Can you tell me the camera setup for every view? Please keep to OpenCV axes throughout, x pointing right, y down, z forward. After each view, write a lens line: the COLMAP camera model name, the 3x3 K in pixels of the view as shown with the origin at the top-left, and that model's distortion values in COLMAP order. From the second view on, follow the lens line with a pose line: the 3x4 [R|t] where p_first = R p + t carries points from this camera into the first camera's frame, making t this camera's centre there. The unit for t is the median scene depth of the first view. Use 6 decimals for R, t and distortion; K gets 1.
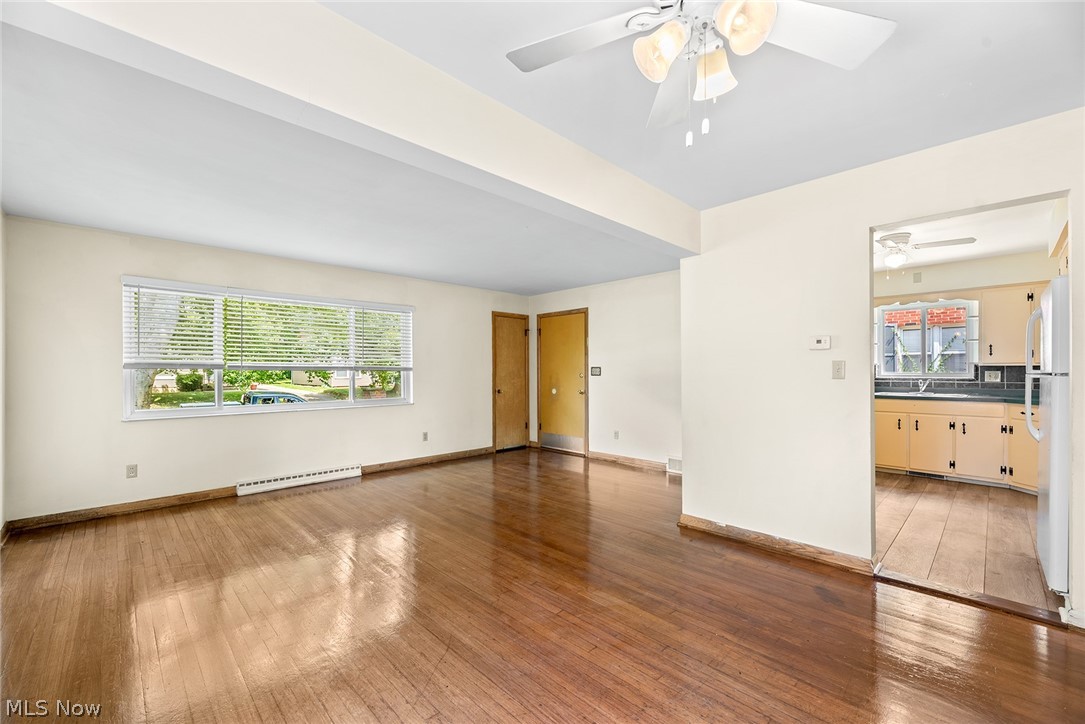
lens RADIAL K [[441.4, 0, 539.2], [0, 441.4, 369.6], [0, 0, 1]] dist [0.002581, 0.000379]
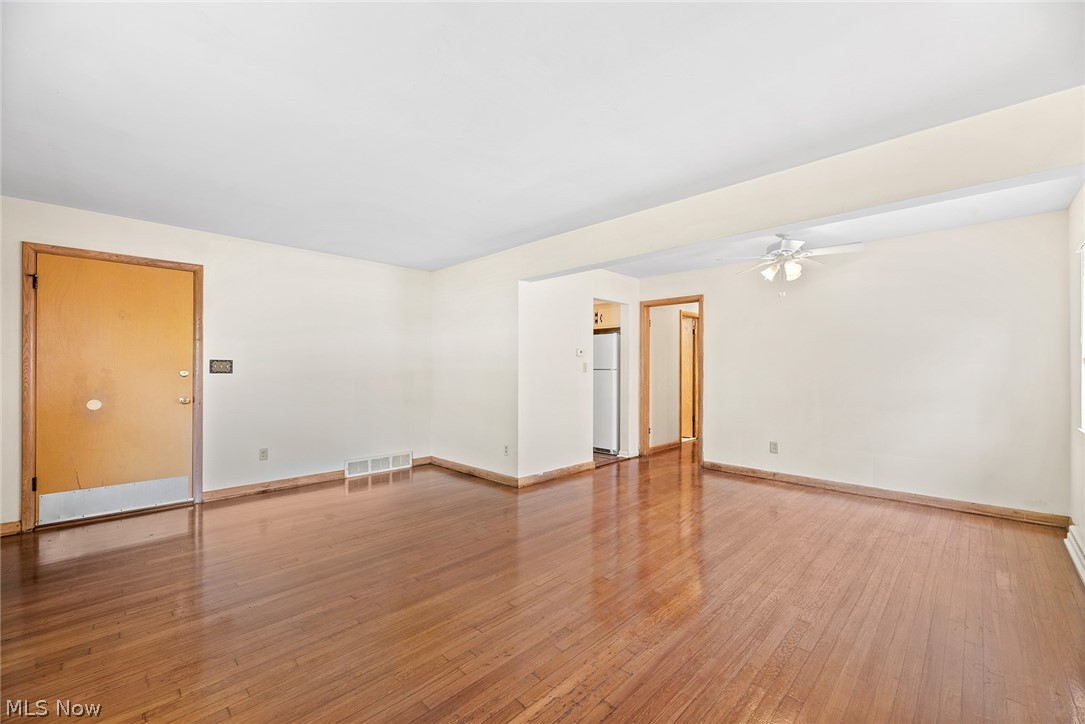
lens RADIAL K [[441.4, 0, 538.6], [0, 441.4, 365.7], [0, 0, 1]] dist [0.002581, 0.000379]
pose [[-0.014548, 0.008191, 0.999861, -0.541148], [-0.006769, 0.999943, -0.008290, 0.004536], [-0.999871, -0.006889, -0.014492, 0.539961]]
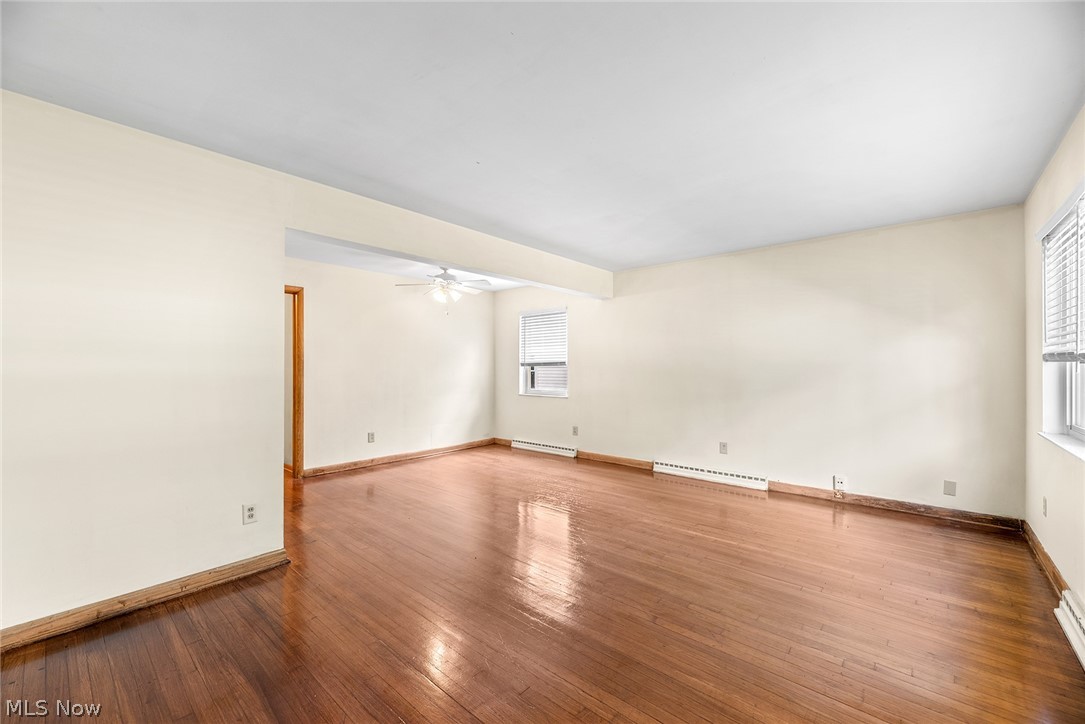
lens RADIAL K [[441.4, 0, 541.4], [0, 441.4, 365.0], [0, 0, 1]] dist [0.002581, 0.000379]
pose [[-0.996420, 0.004892, -0.084398, -0.037517], [0.005679, 0.999943, -0.009089, 0.002023], [0.084349, -0.009536, -0.996391, 1.038051]]
